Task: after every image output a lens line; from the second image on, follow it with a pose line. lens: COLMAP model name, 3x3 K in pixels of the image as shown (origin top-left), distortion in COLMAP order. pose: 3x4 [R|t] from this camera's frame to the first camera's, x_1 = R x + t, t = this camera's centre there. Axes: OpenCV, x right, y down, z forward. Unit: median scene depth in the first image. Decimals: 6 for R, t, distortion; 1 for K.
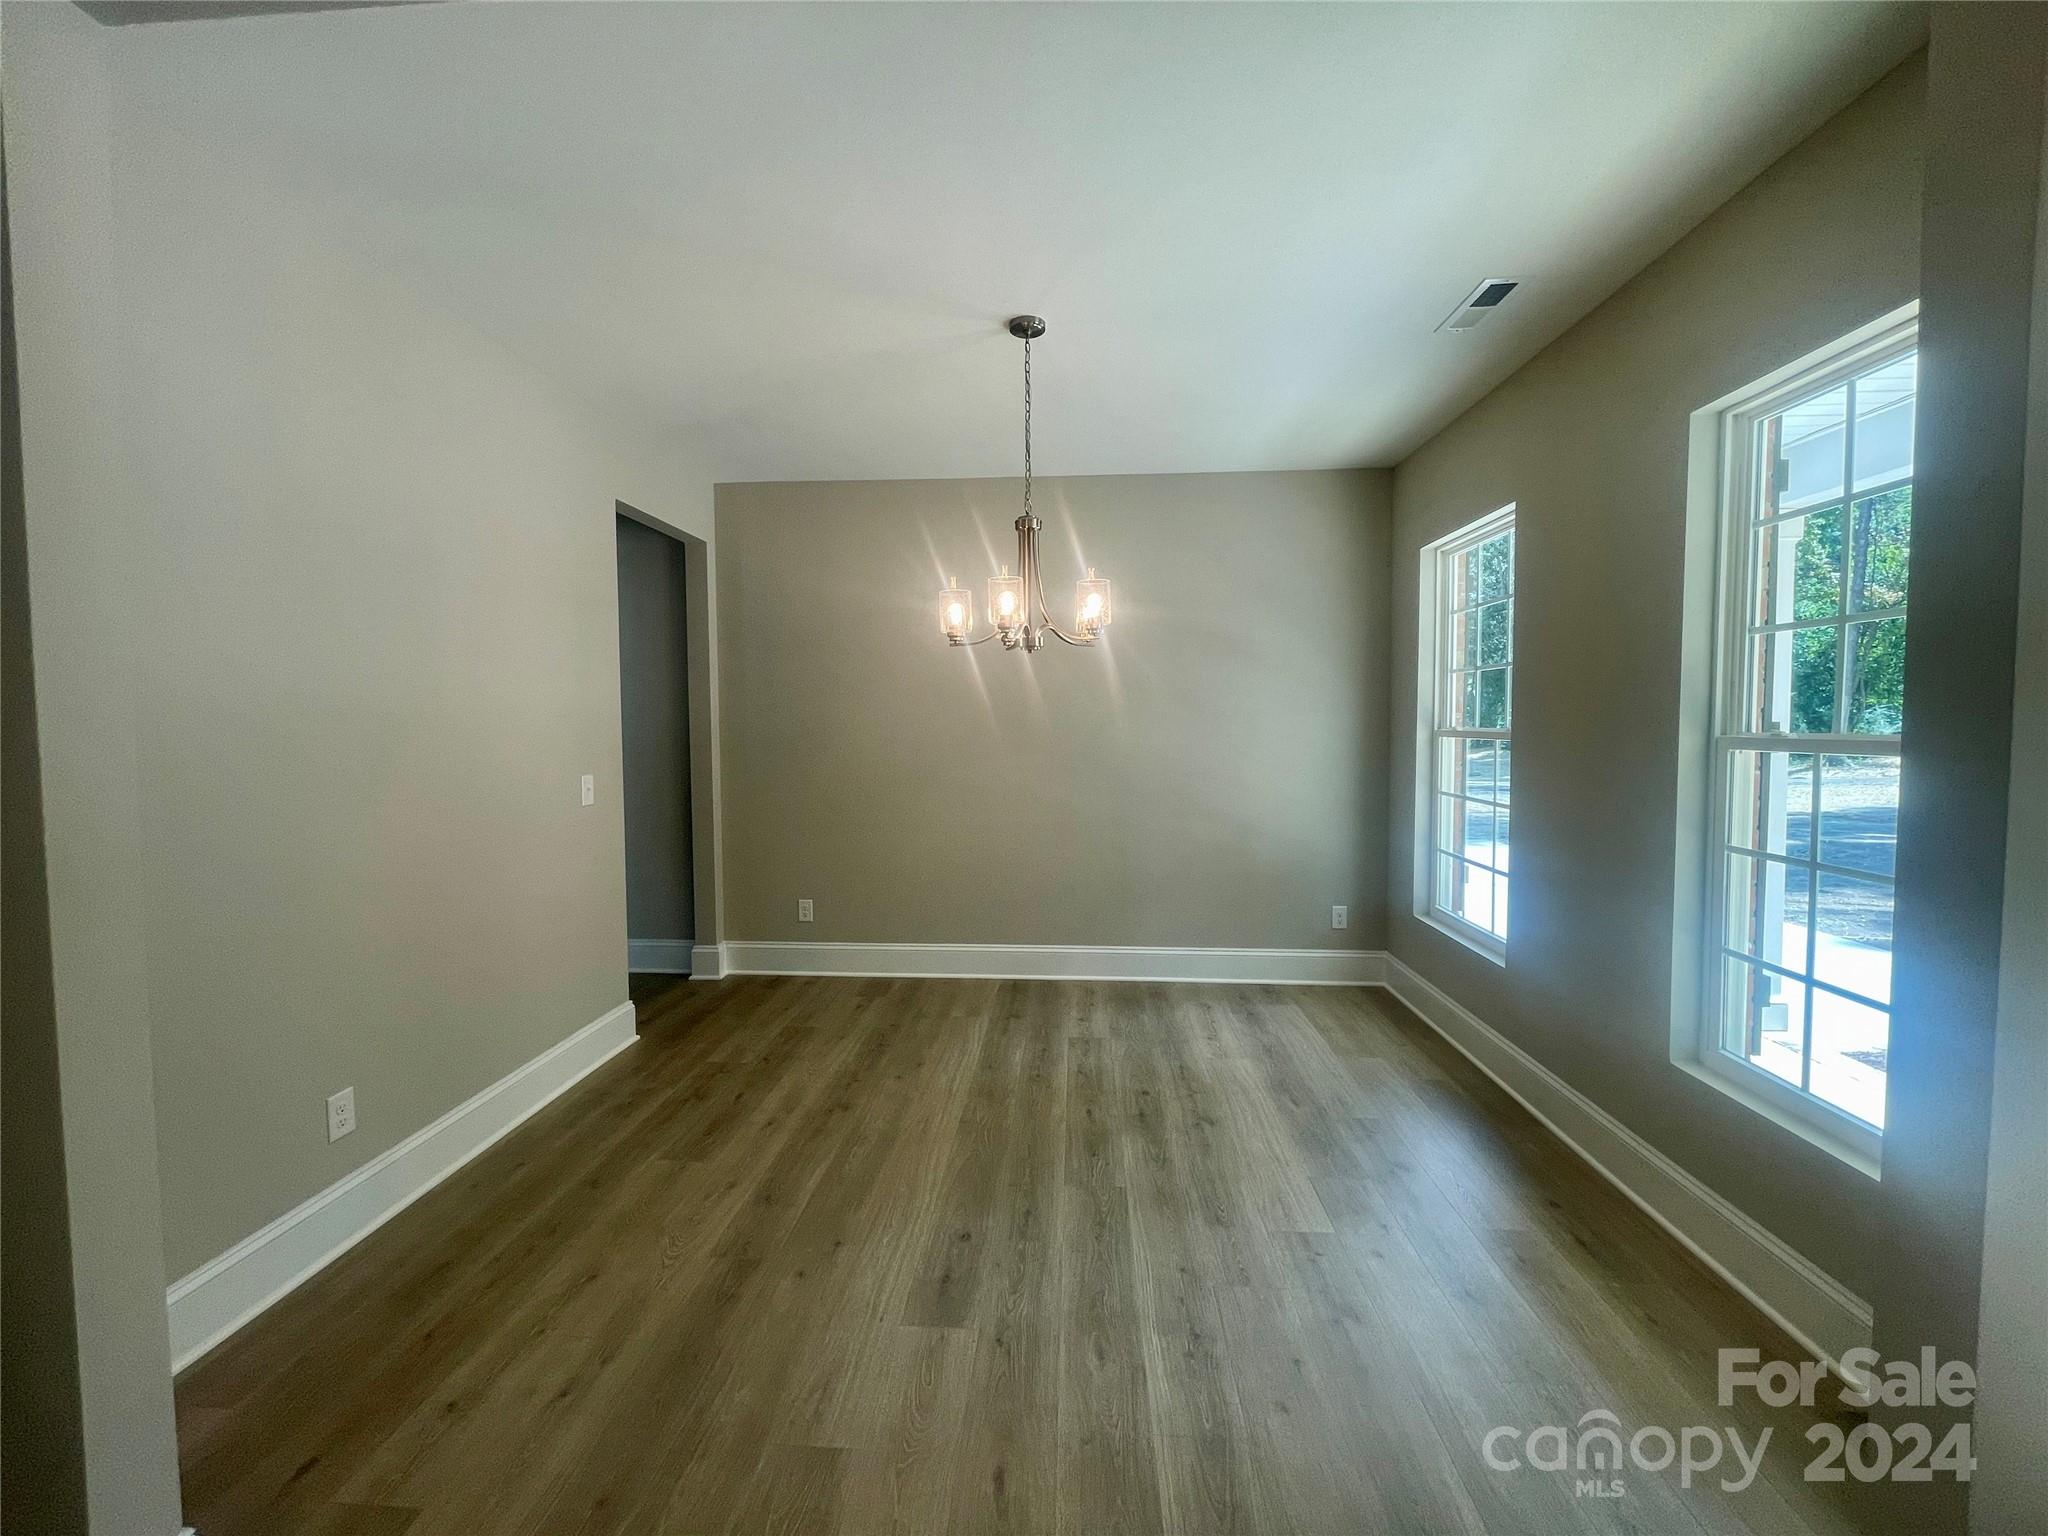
lens RADIAL K [[837.2, 0, 1017.4], [0, 837.2, 759.7], [0, 0, 1]] dist [0.001517, 0.000185]
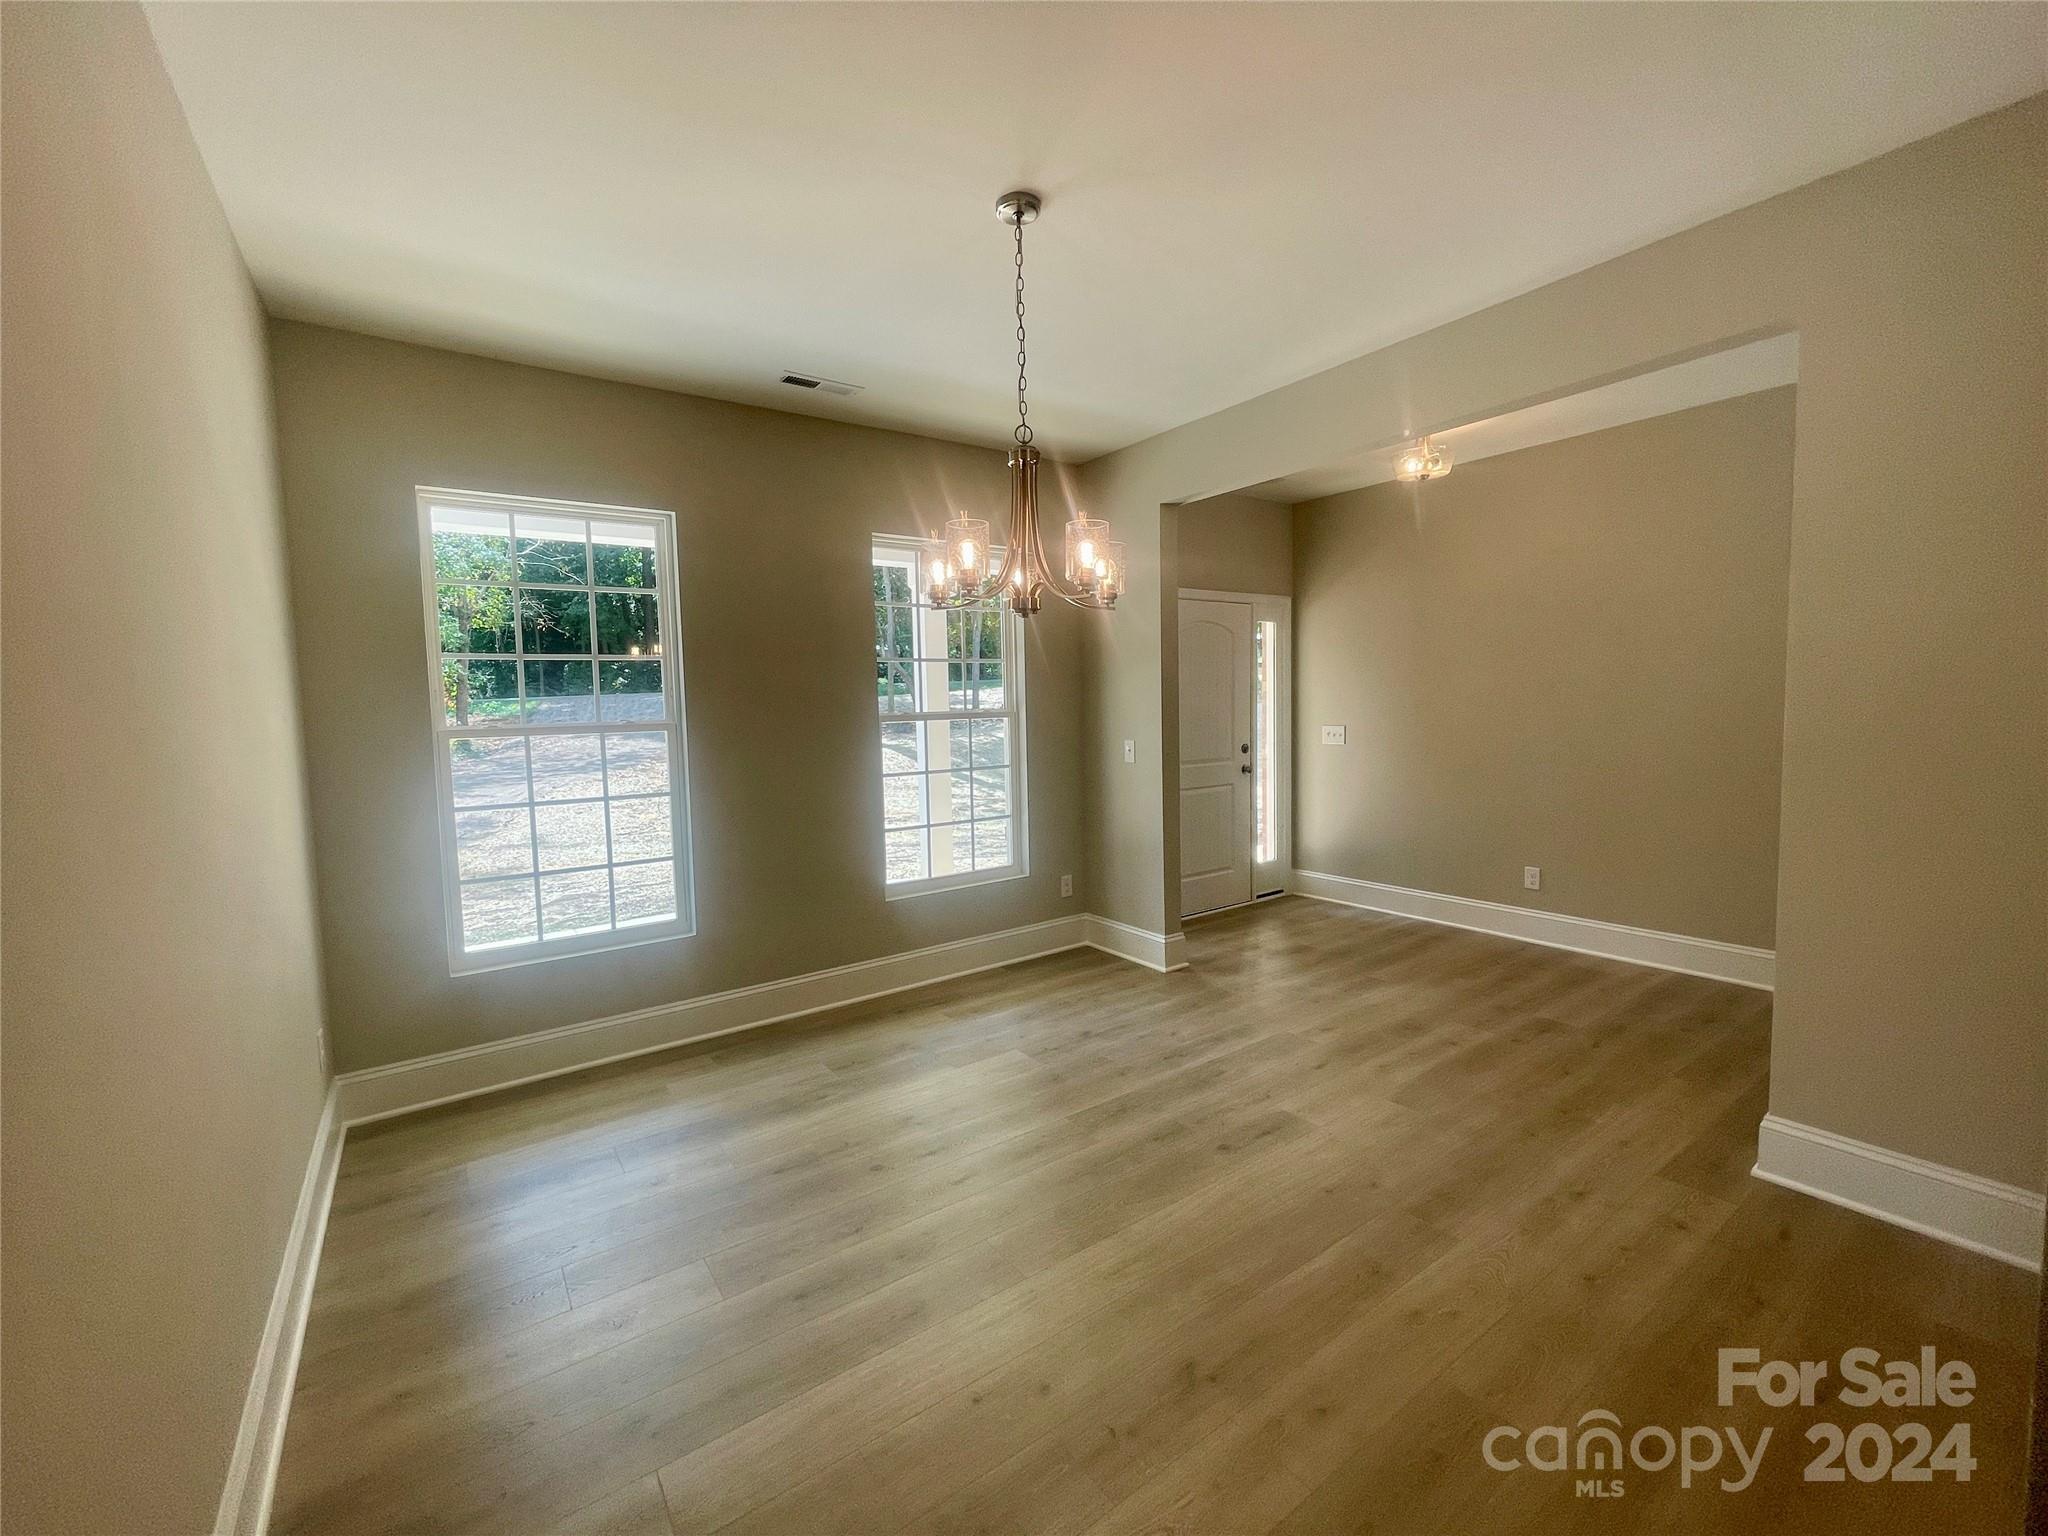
lens RADIAL K [[860.7, 0, 1013.4], [0, 860.7, 764.7], [0, 0, 1]] dist [0.000991, 0.000072]
pose [[-0.641180, -0.036155, 0.766539, -0.563263], [0.061857, 0.993204, 0.098586, -0.060962], [-0.764894, 0.110627, -0.634586, 1.414369]]
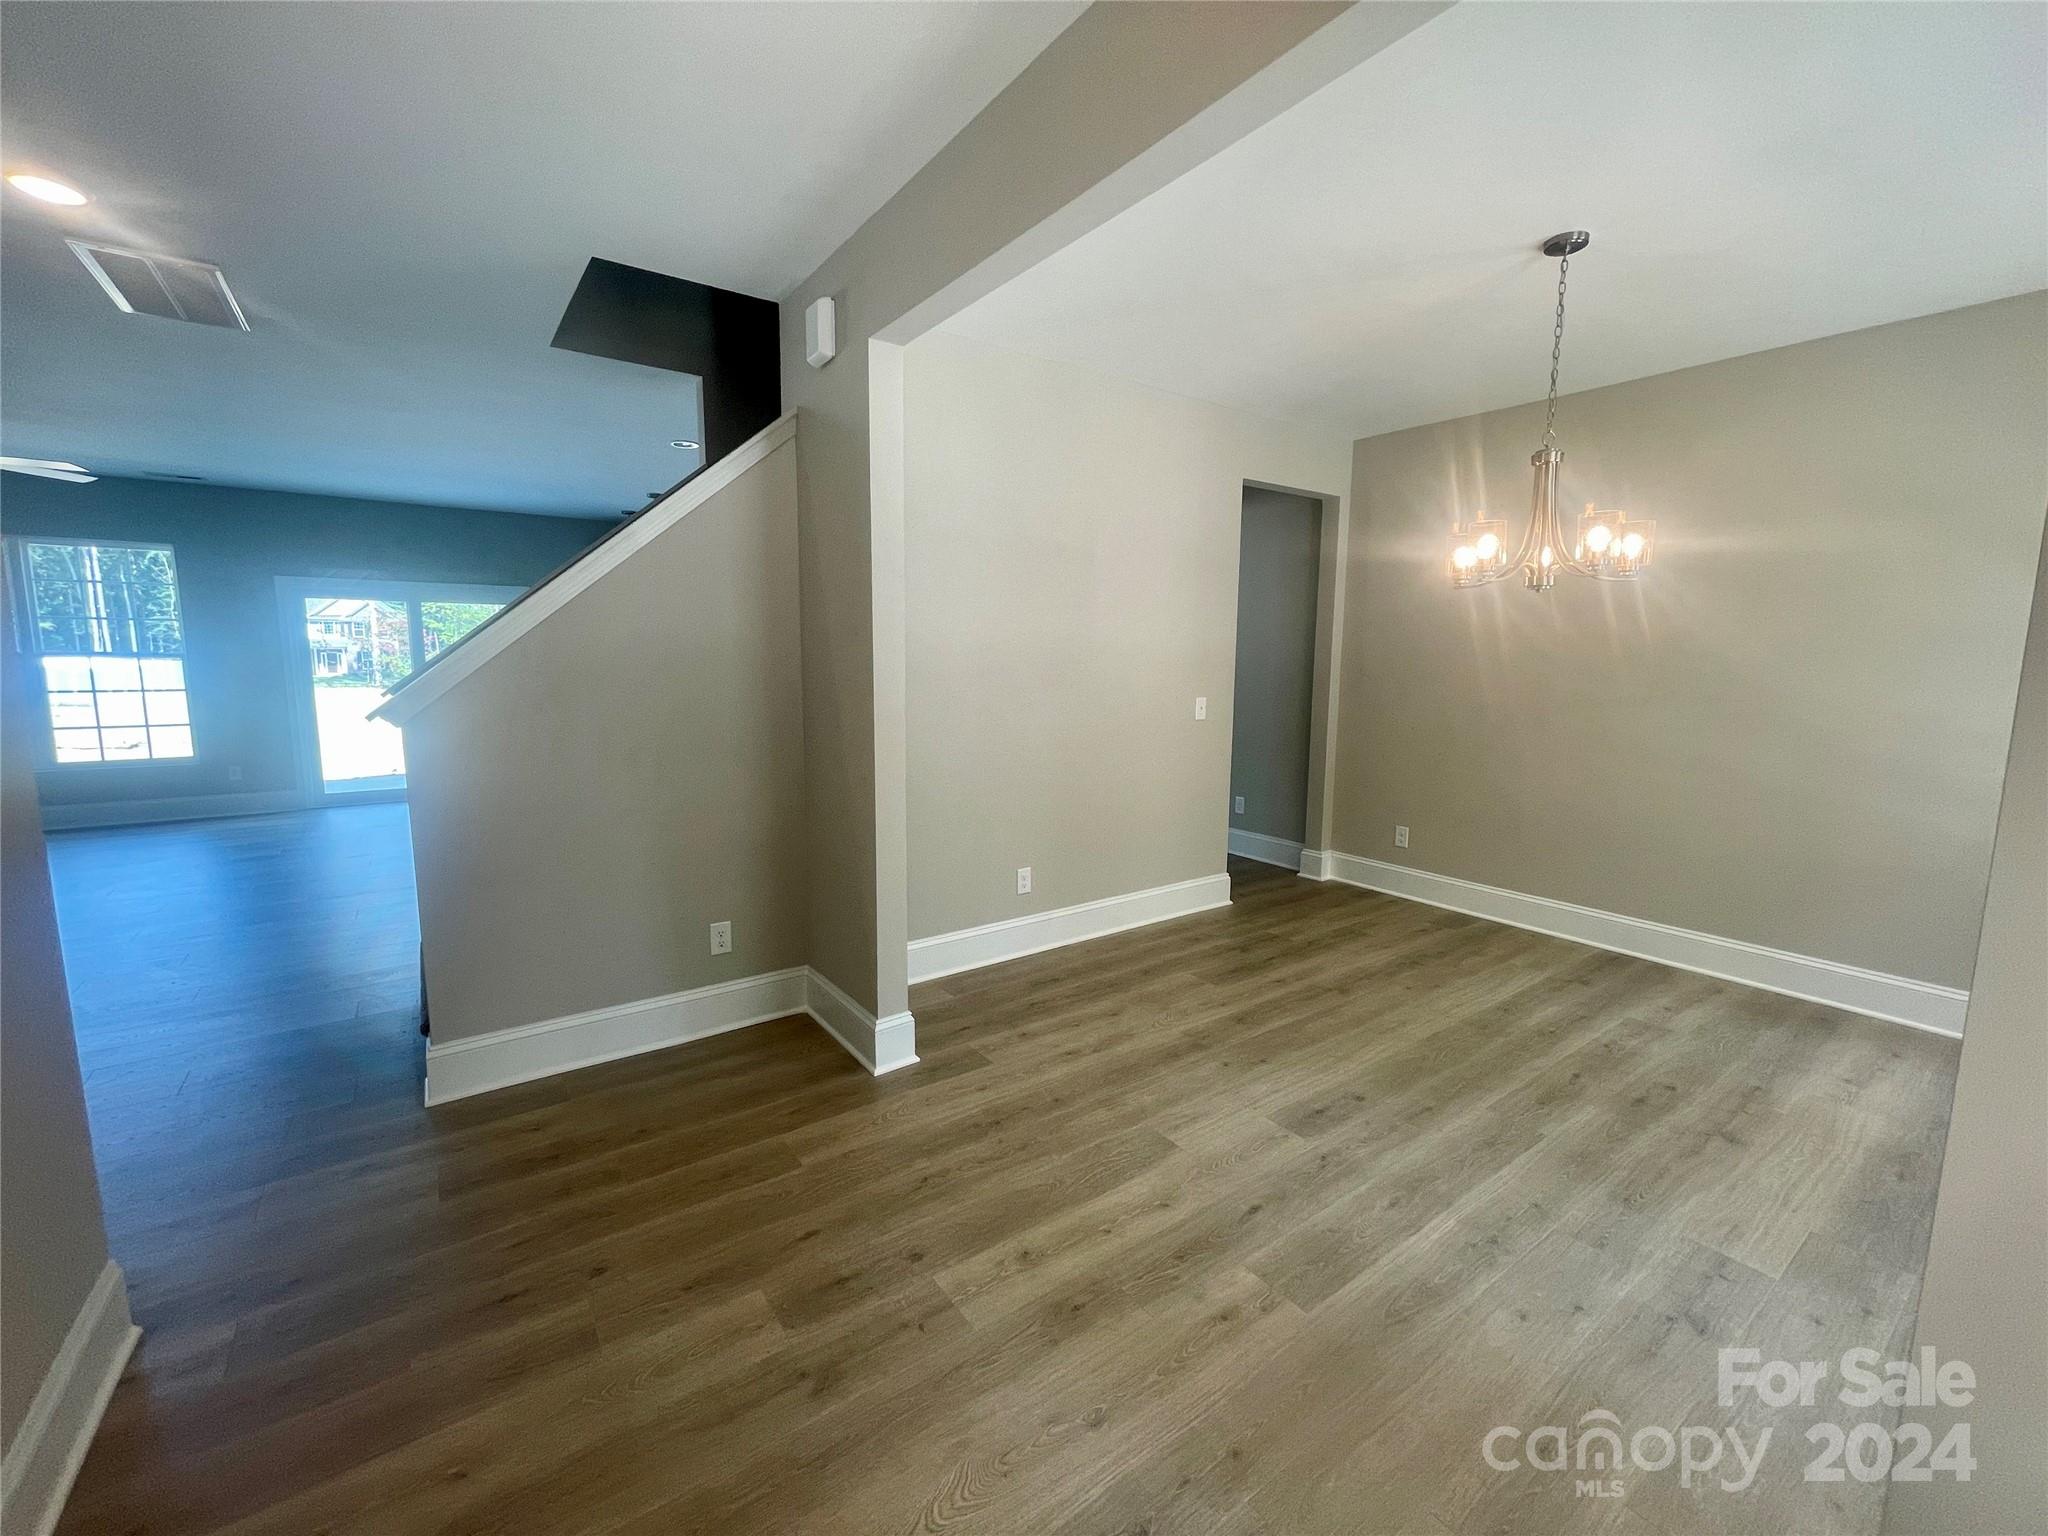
lens RADIAL K [[831.5, 0, 1017.2], [0, 831.5, 762.6], [0, 0, 1]] dist [0.001634, 0.000010]
pose [[0.639135, 0.112092, -0.760882, 0.350273], [-0.048312, 0.993220, 0.105738, -0.003635], [0.767575, -0.030821, 0.640217, -0.084007]]
